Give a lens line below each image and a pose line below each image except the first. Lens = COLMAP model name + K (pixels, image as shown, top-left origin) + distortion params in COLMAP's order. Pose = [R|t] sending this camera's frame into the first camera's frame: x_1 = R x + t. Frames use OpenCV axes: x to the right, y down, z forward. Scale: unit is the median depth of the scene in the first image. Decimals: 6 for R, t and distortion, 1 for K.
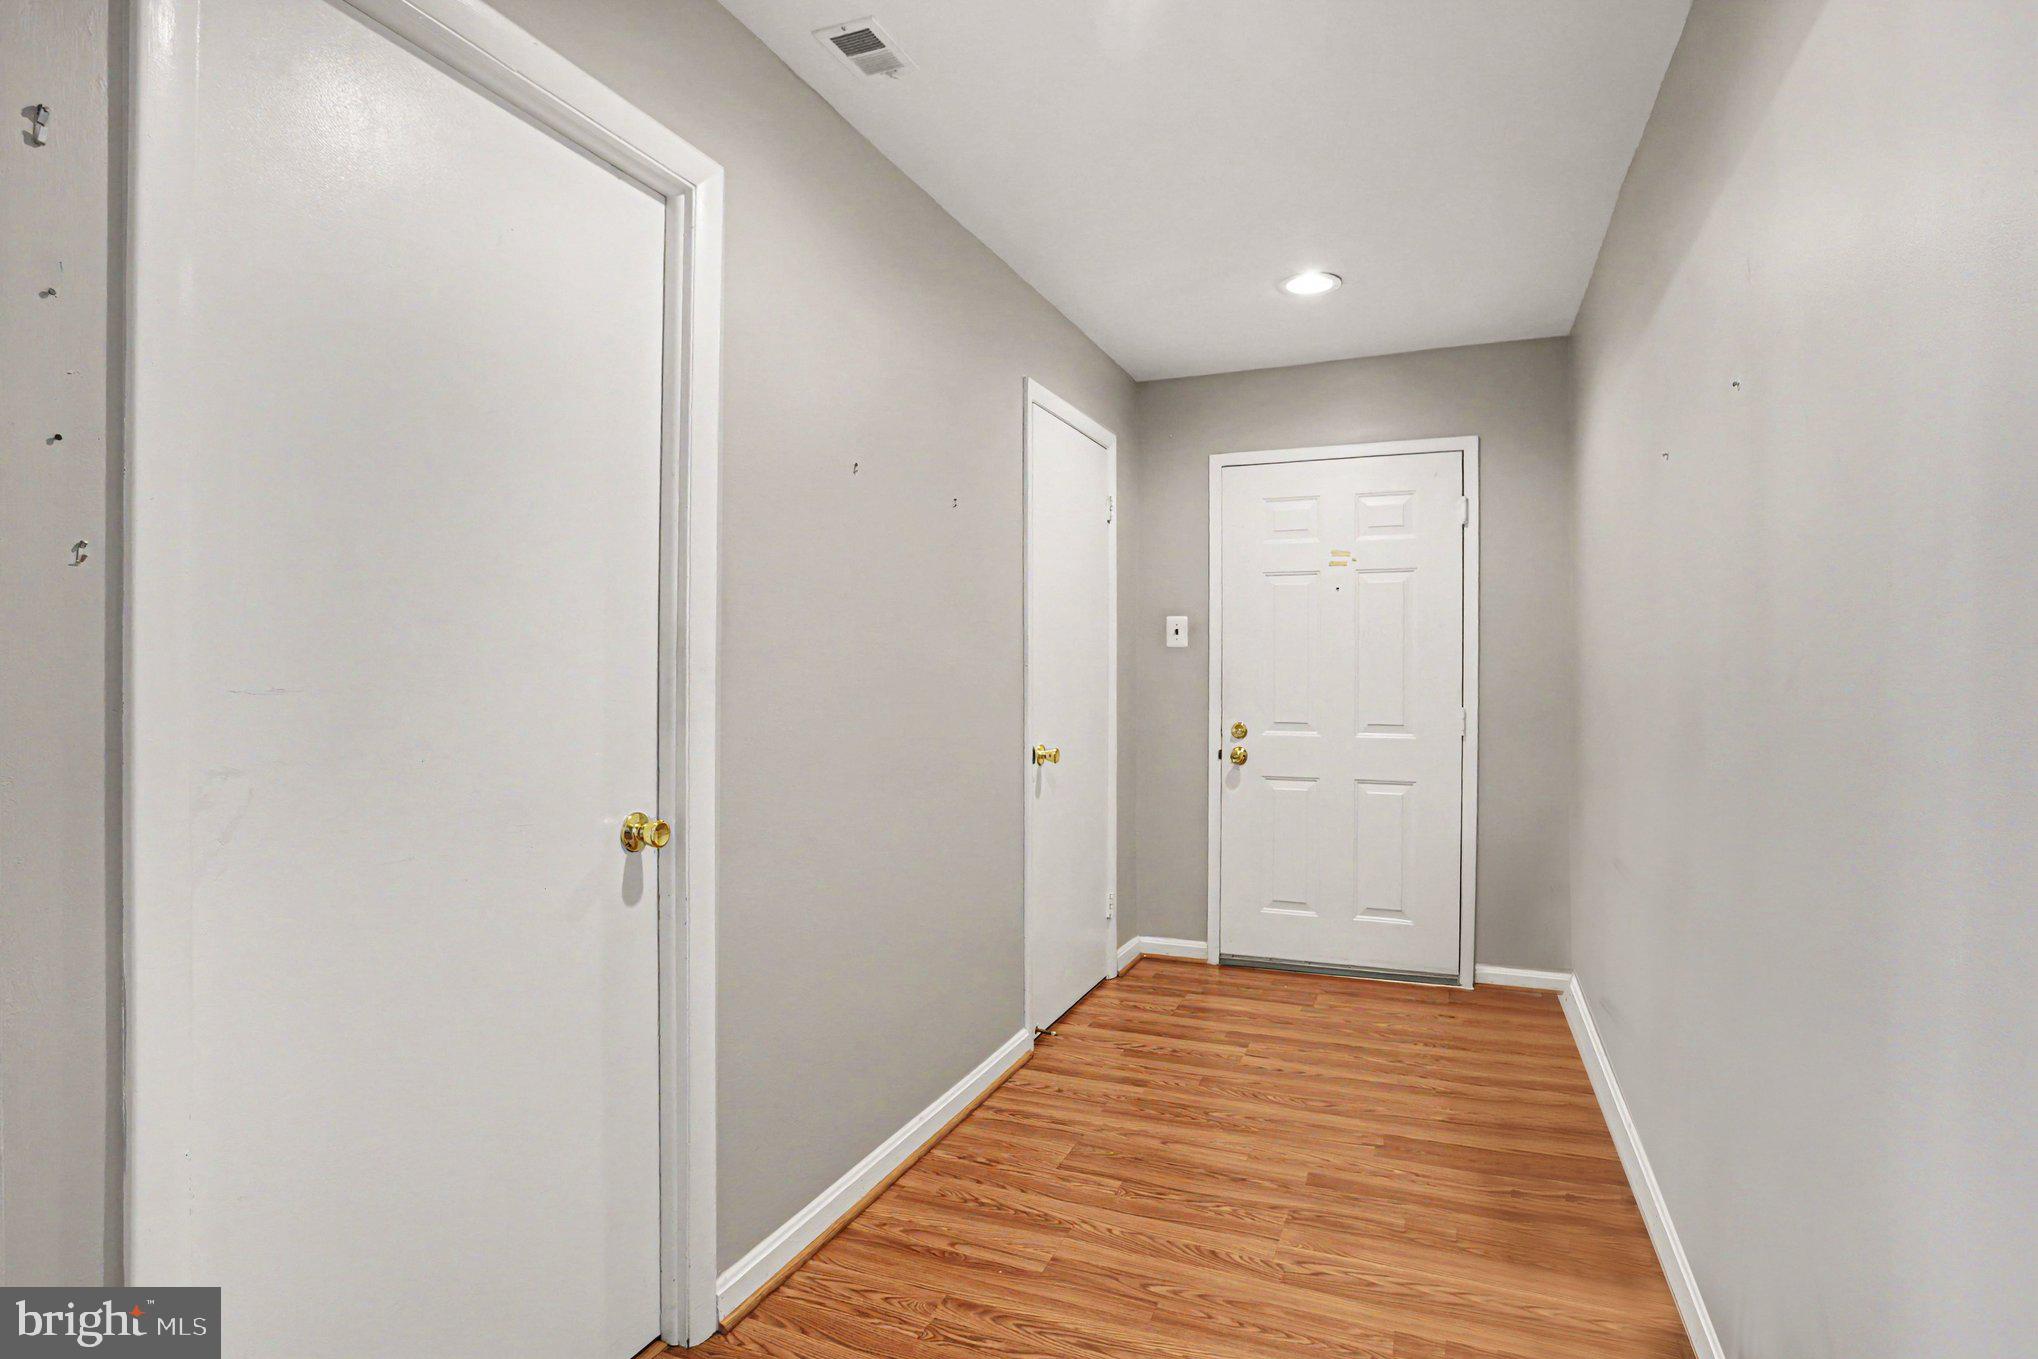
lens RADIAL K [[1023.8, 0, 1026.6], [0, 1023.8, 682.7], [0, 0, 1]] dist [-0.053977, 0.040297]
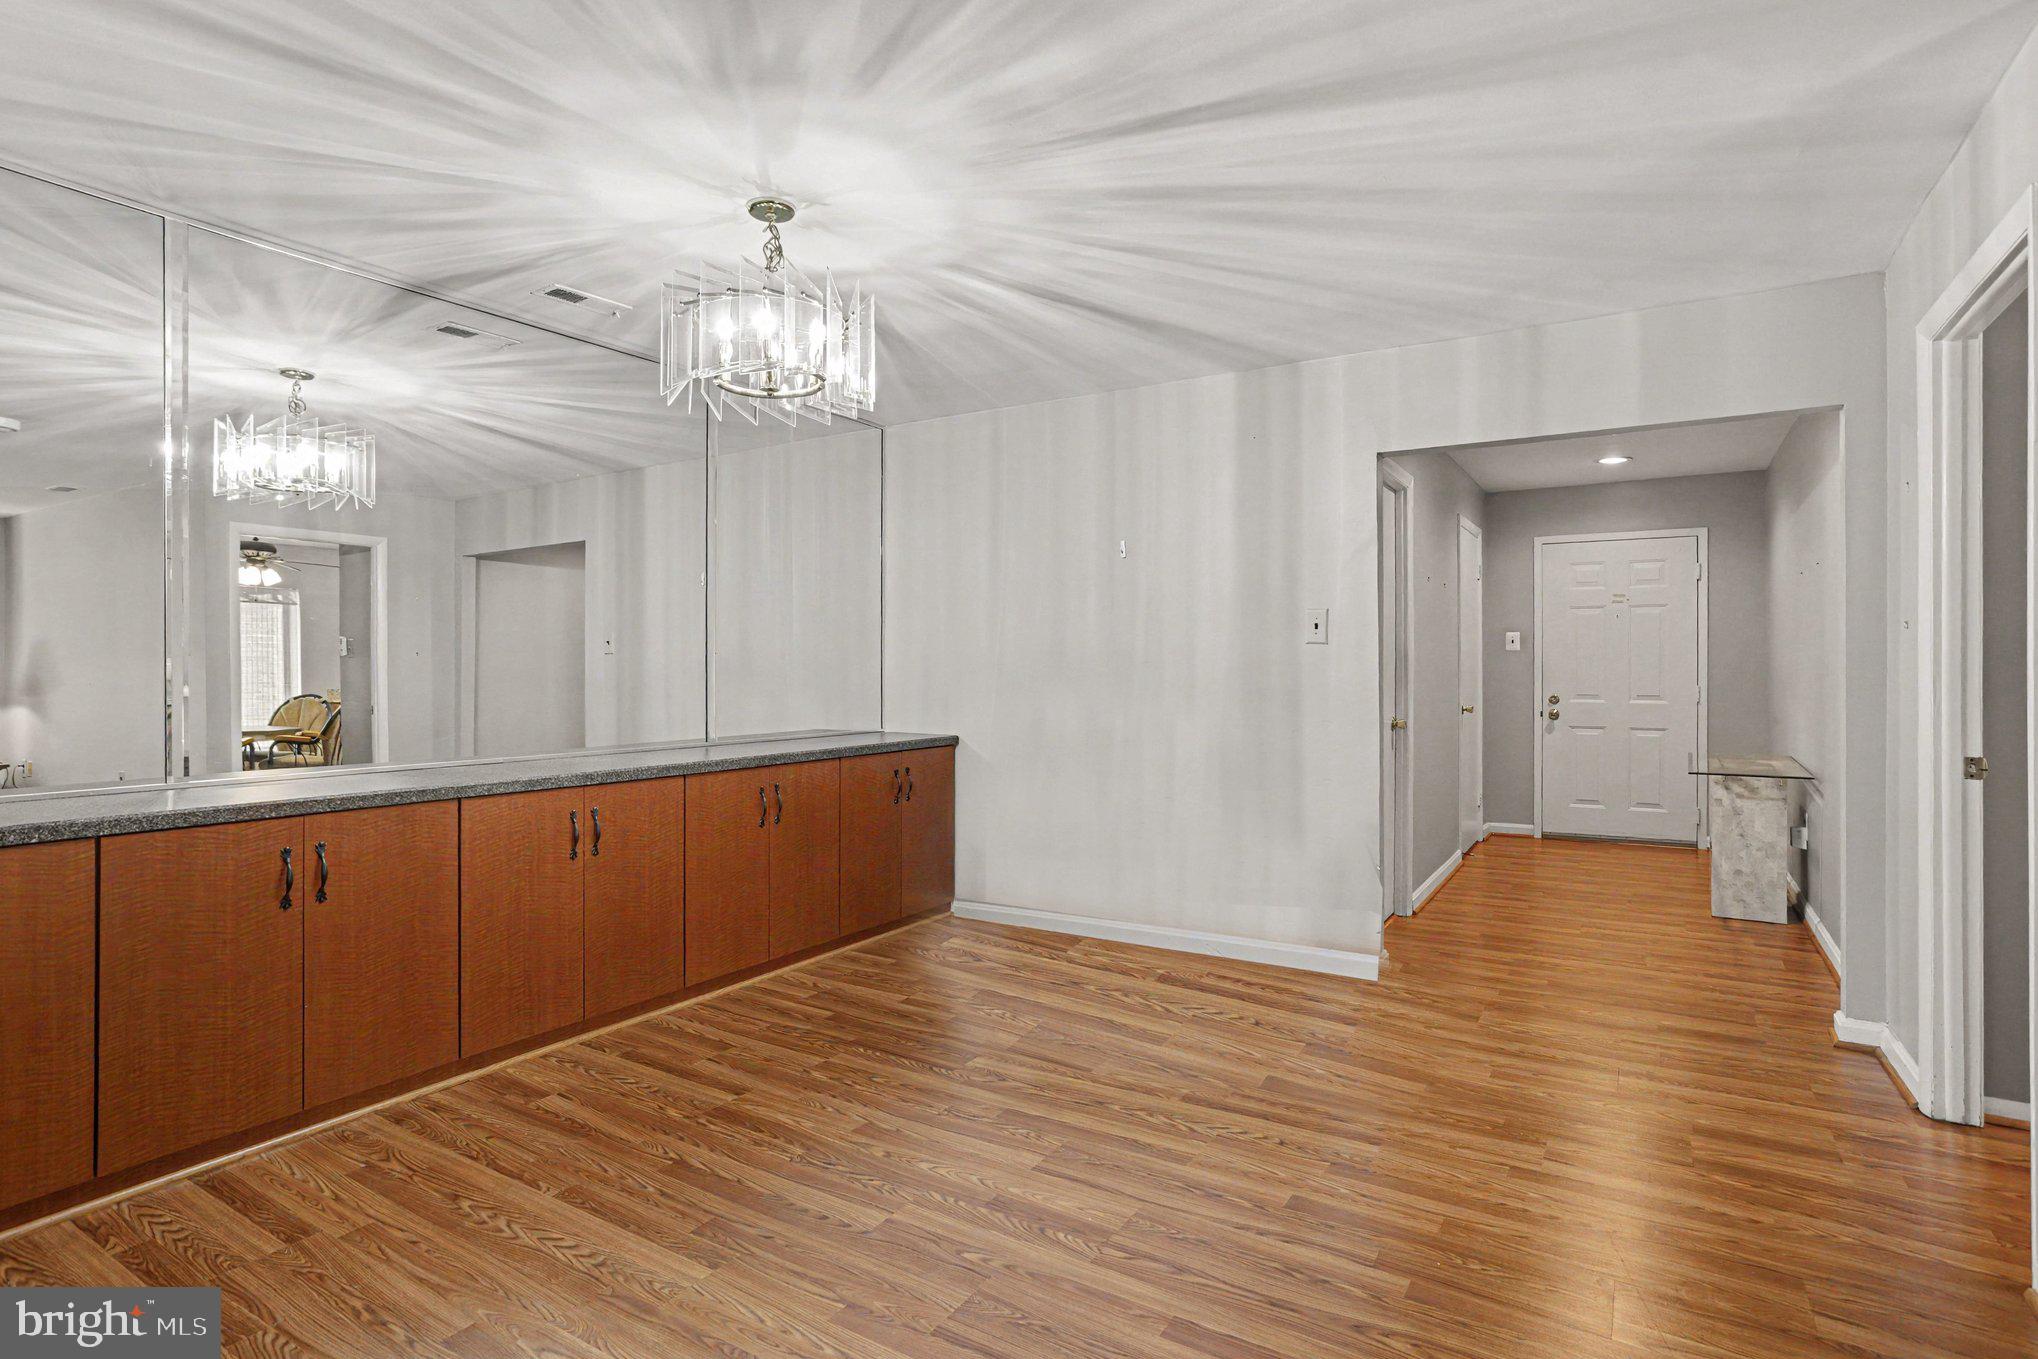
lens RADIAL K [[1035.9, 0, 1009.4], [0, 1035.9, 664.6], [0, 0, 1]] dist [-0.028387, 0.000508]
pose [[0.986789, -0.003301, -0.161978, -0.413974], [0.001387, 0.999928, -0.011929, 0.008119], [0.162006, 0.011547, 0.986722, -0.844333]]
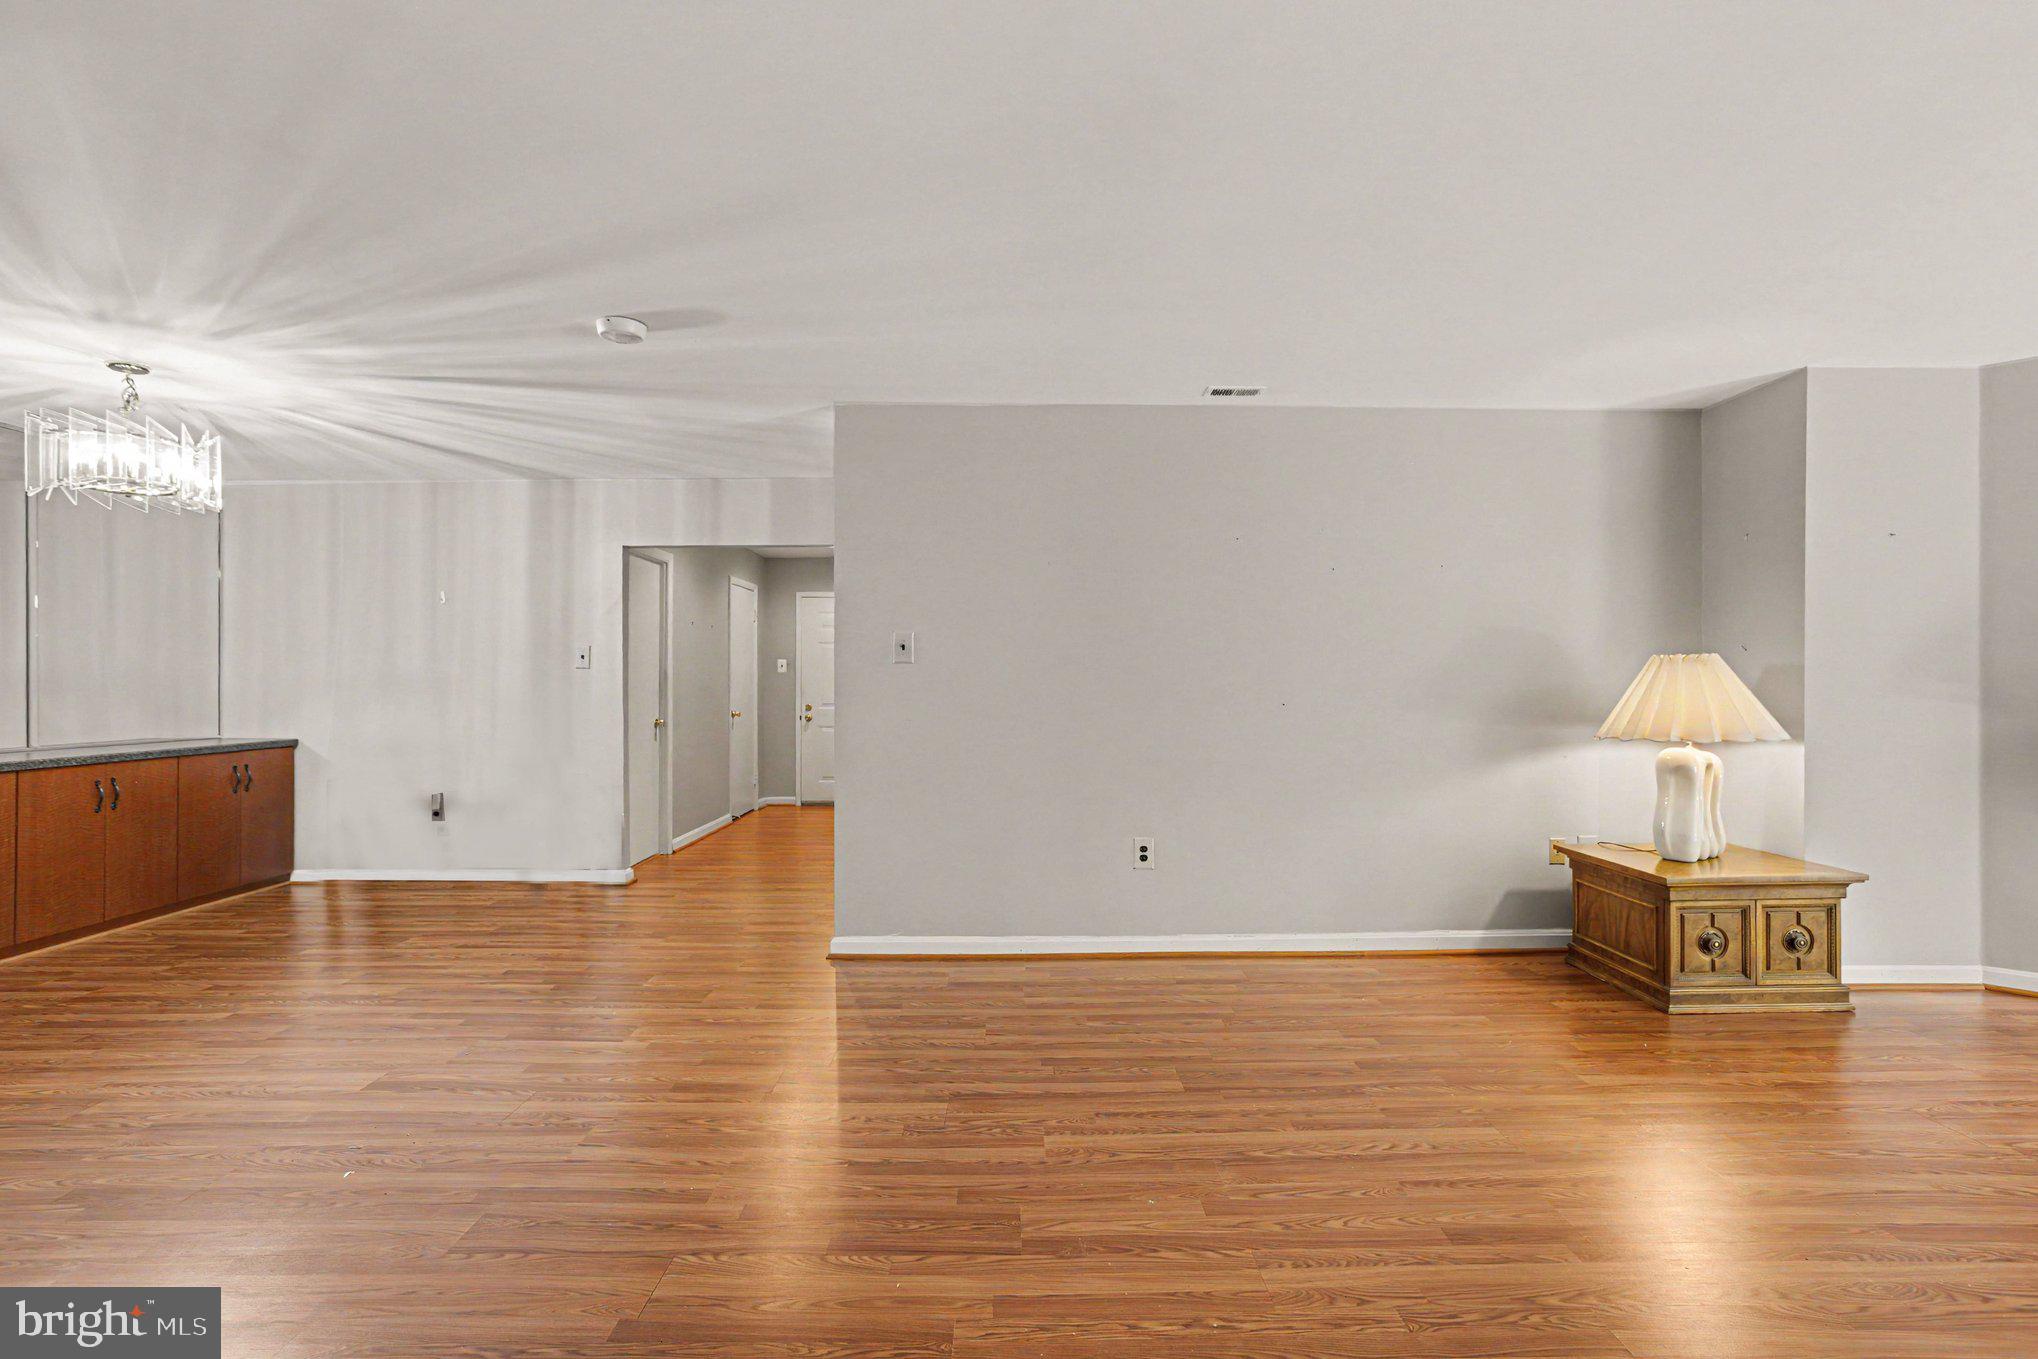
lens RADIAL K [[1023.8, 0, 1026.6], [0, 1023.8, 682.7], [0, 0, 1]] dist [-0.053977, 0.040297]
pose [[0.920192, -0.001593, 0.391463, -0.263391], [0.005597, 0.999943, -0.009089, 0.013729], [-0.391426, 0.010555, 0.920149, -1.430961]]
